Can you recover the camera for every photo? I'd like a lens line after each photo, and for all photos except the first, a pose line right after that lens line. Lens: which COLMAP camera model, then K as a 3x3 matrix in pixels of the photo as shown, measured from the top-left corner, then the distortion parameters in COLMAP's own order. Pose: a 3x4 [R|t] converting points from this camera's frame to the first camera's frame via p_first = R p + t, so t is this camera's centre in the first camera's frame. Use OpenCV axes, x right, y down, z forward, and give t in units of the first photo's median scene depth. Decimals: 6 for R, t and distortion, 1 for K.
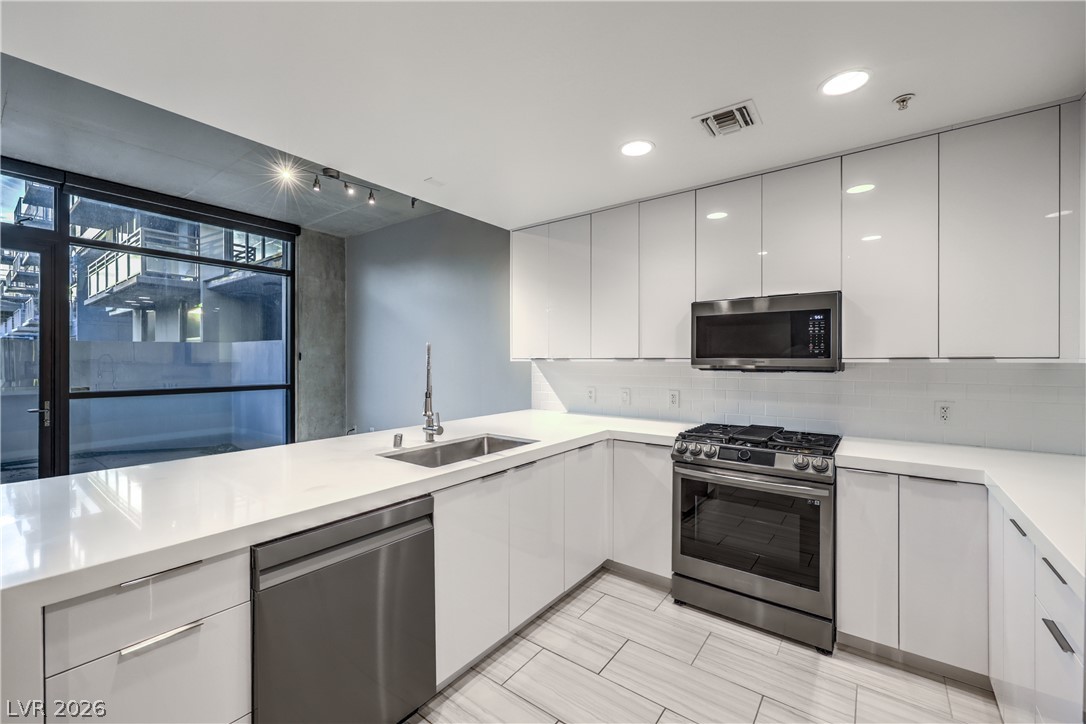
lens RADIAL K [[440.3, 0, 542.2], [0, 440.3, 358.2], [0, 0, 1]] dist [-0.009581, 0.003971]
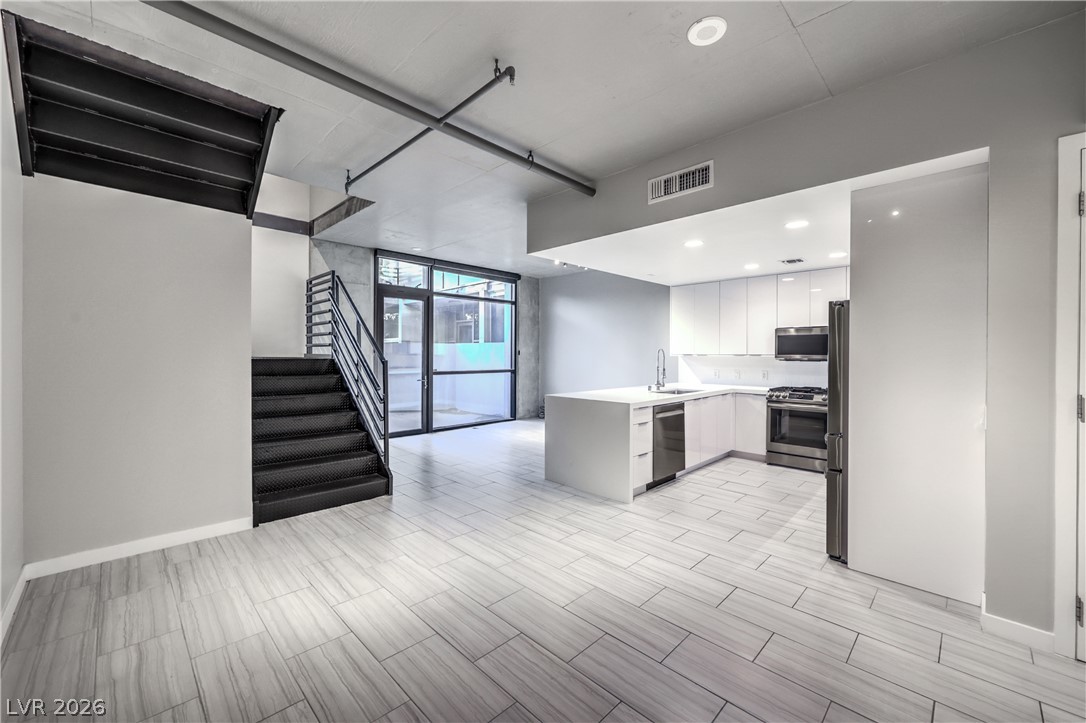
lens RADIAL K [[440.3, 0, 540.3], [0, 440.3, 353.6], [0, 0, 1]] dist [-0.009581, 0.003971]
pose [[0.990362, 0.000984, -0.138502, -0.345810], [-0.000767, 0.999998, 0.001624, -0.005453], [0.138503, -0.001502, 0.990361, -0.888592]]
